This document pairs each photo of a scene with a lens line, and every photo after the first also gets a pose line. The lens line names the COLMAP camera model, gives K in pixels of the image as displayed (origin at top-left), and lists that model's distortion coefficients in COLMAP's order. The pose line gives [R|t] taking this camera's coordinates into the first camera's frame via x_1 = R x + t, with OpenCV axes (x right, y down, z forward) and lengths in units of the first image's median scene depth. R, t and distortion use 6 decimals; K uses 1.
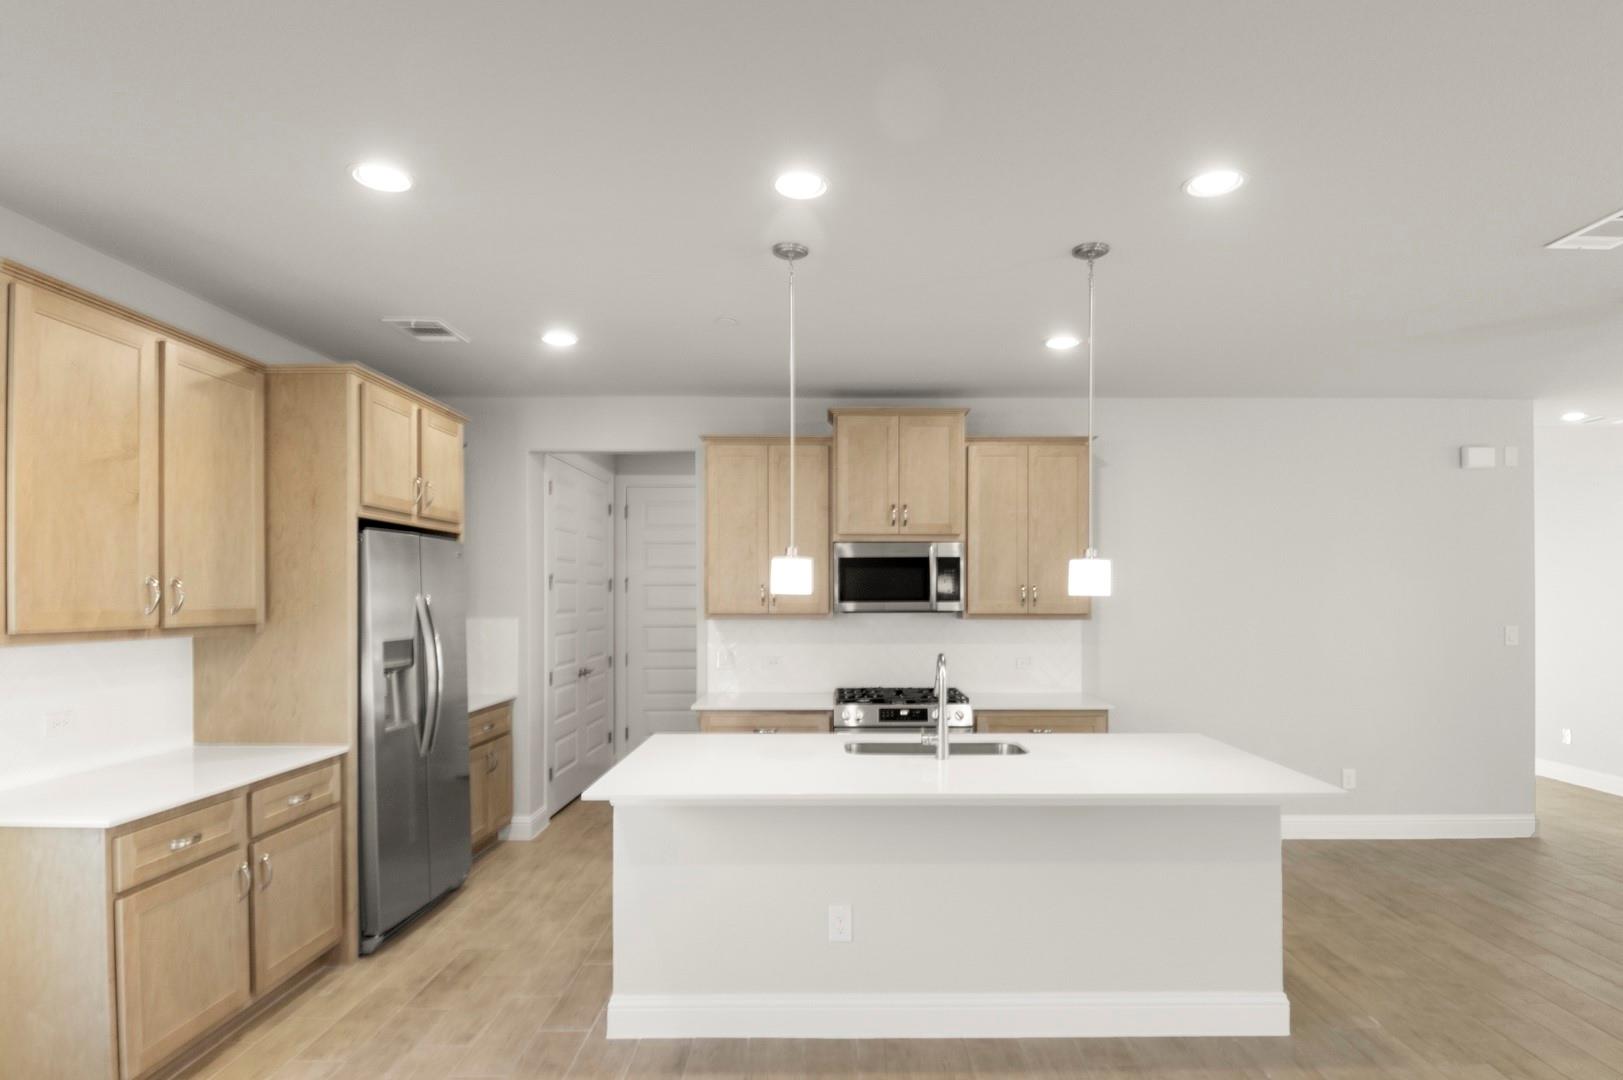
lens RADIAL K [[874.2, 0, 846.1], [0, 874.2, 594.3], [0, 0, 1]] dist [0.026668, -0.039129]
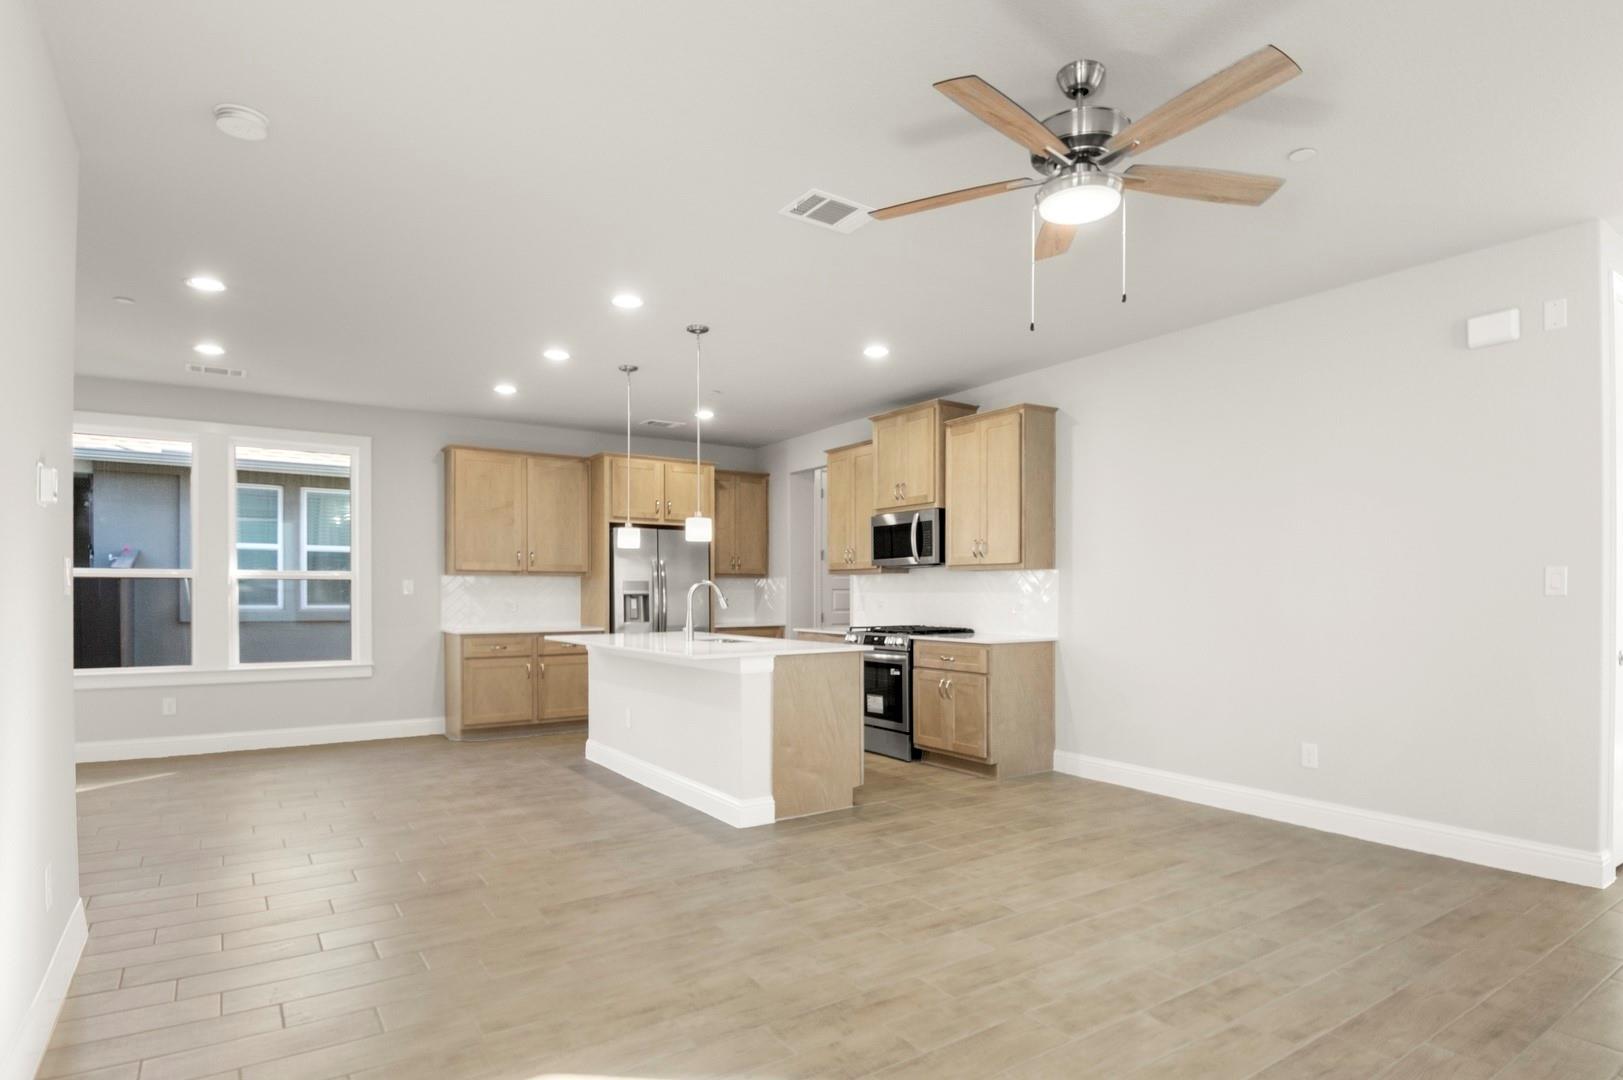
lens RADIAL K [[874.2, 0, 834.3], [0, 874.2, 595.3], [0, 0, 1]] dist [0.026668, -0.039129]
pose [[0.562813, 0.001278, -0.826583, 1.328139], [0.000762, 0.999998, 0.002065, 0.075268], [0.826584, -0.001792, 0.562811, 0.218090]]
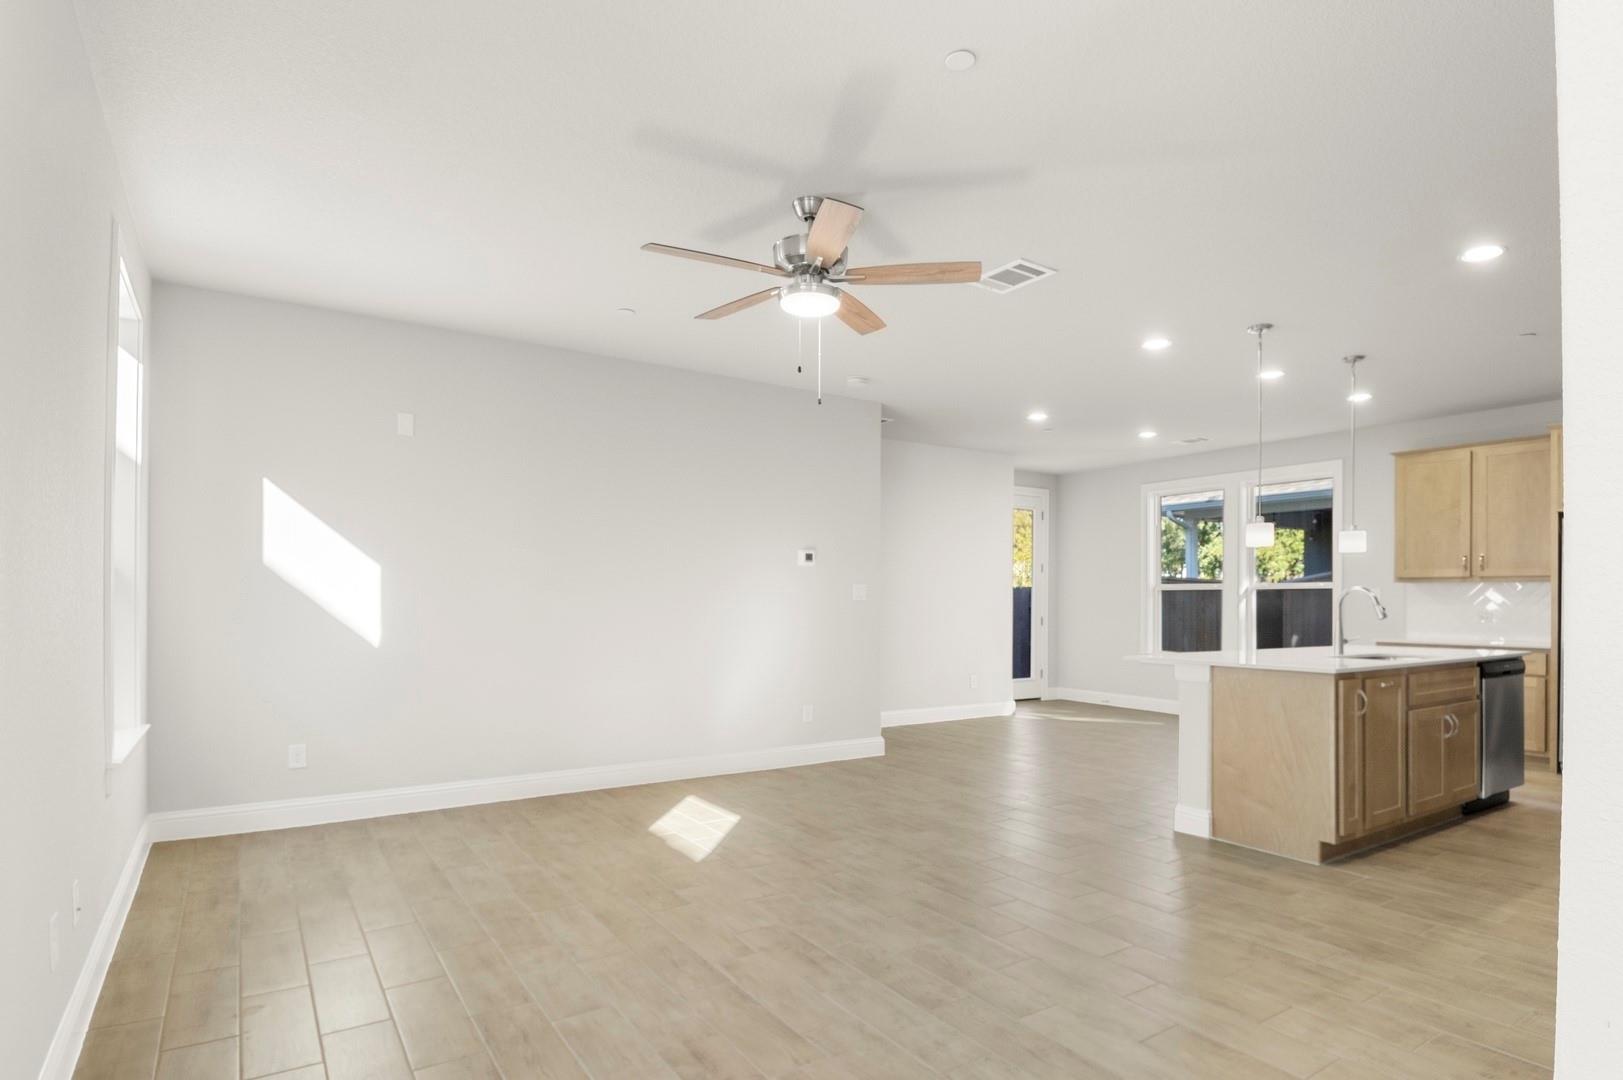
lens RADIAL K [[874.2, 0, 842.8], [0, 874.2, 590.2], [0, 0, 1]] dist [0.026668, -0.039129]
pose [[-0.829491, -0.010292, -0.558425, 1.334935], [-0.003290, 0.999903, -0.013542, 0.078114], [0.558511, -0.009396, -0.829444, 1.420998]]
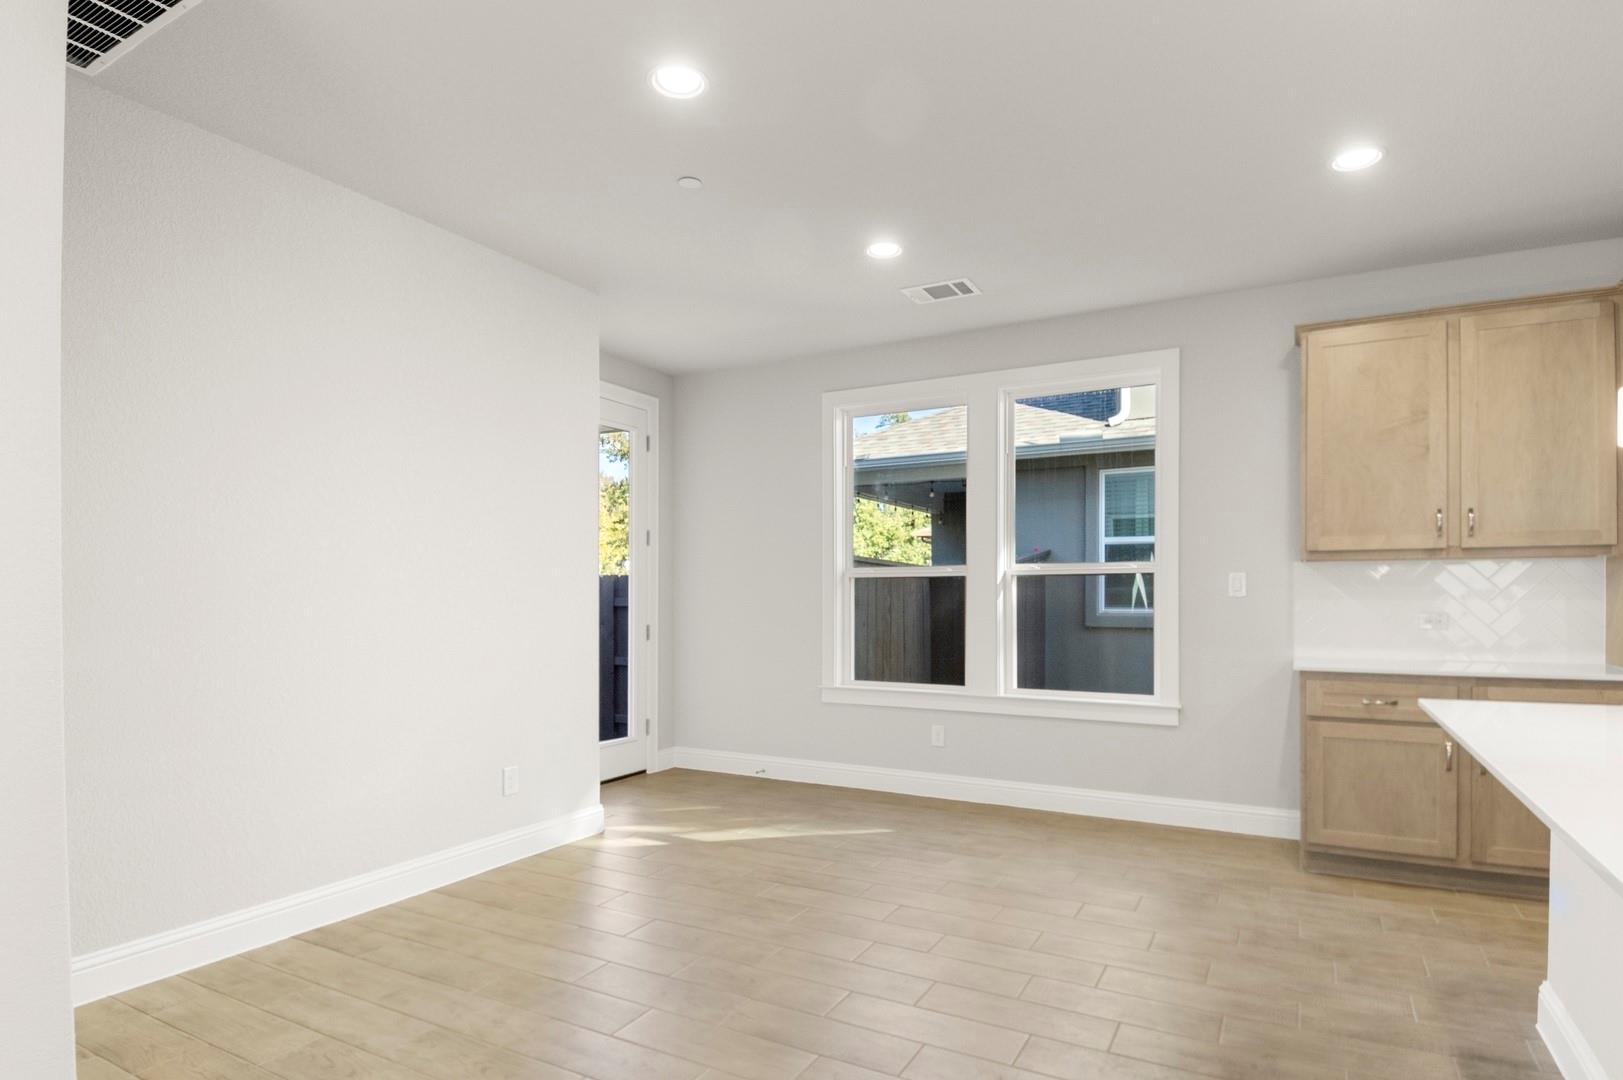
lens RADIAL K [[874.2, 0, 830.2], [0, 874.2, 597.2], [0, 0, 1]] dist [0.026668, -0.039129]
pose [[-0.485531, 0.001253, -0.874218, 0.543433], [0.003550, 0.999994, -0.000539, 0.076308], [0.874212, -0.003365, -0.485533, 0.593819]]
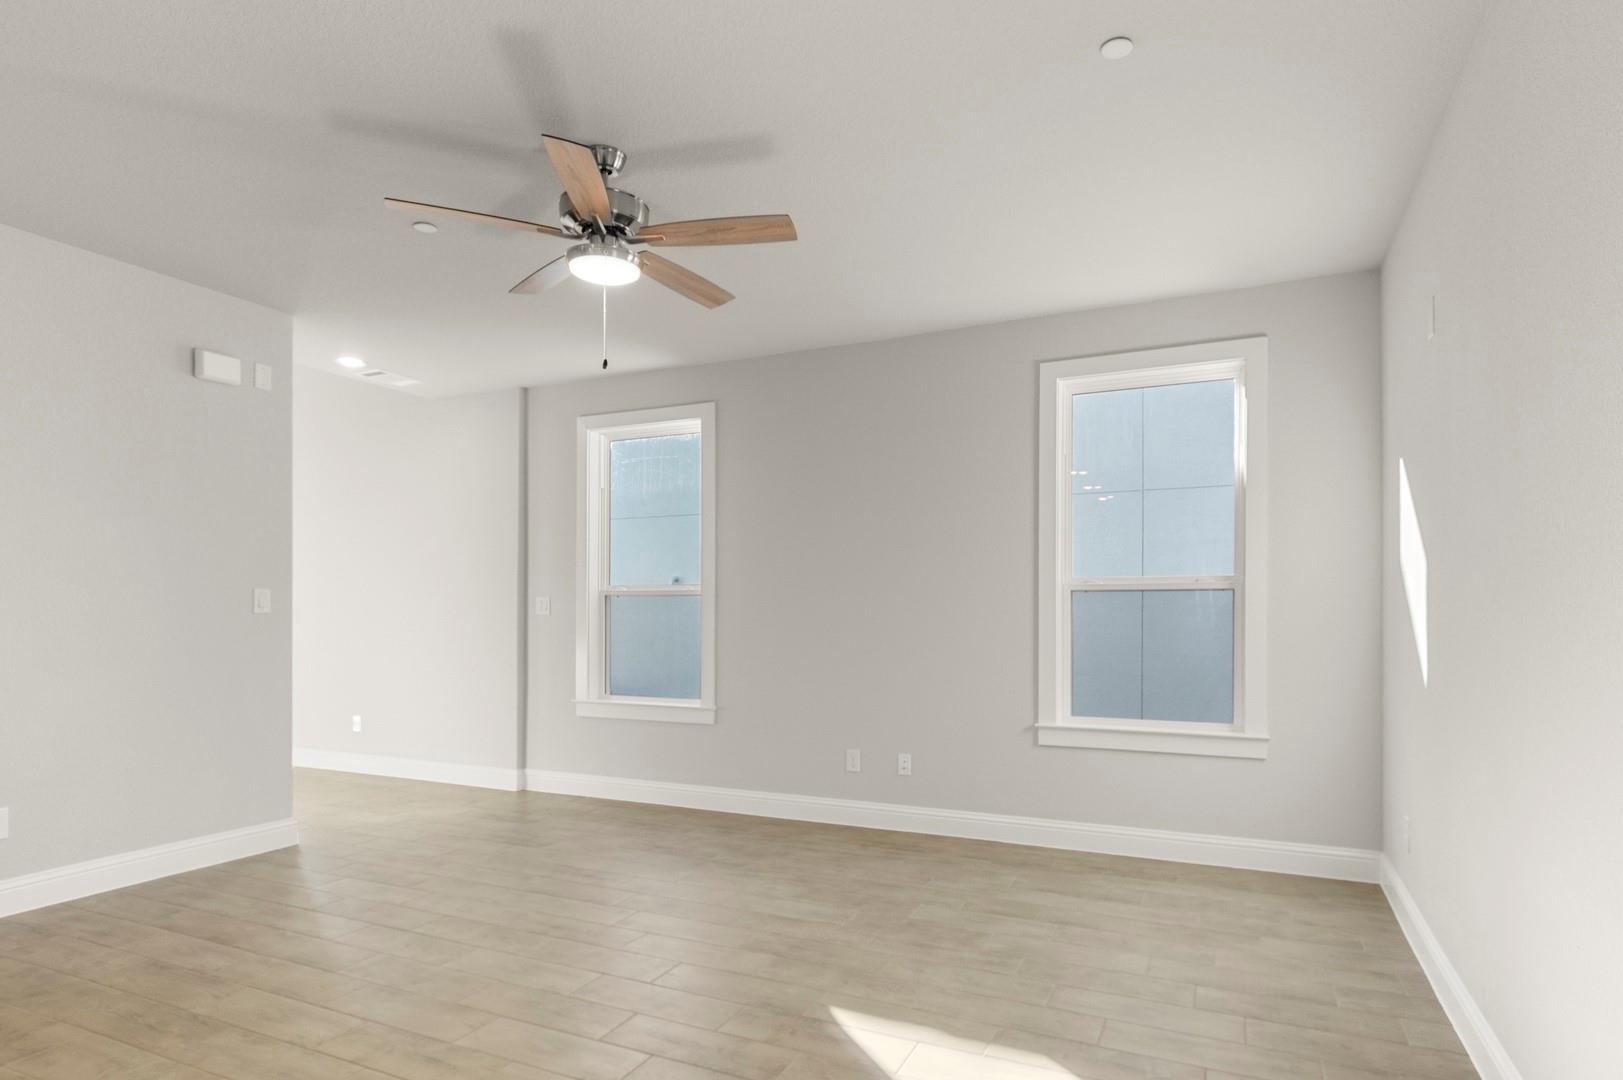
lens RADIAL K [[861.7, 0, 846.5], [0, 861.7, 612.6], [0, 0, 1]] dist [0.002810, -0.004806]
pose [[0.414598, 0.002383, 0.910001, 0.348918], [-0.001258, 0.999997, -0.002045, 0.077804], [-0.910004, -0.000297, 0.414600, 0.247392]]
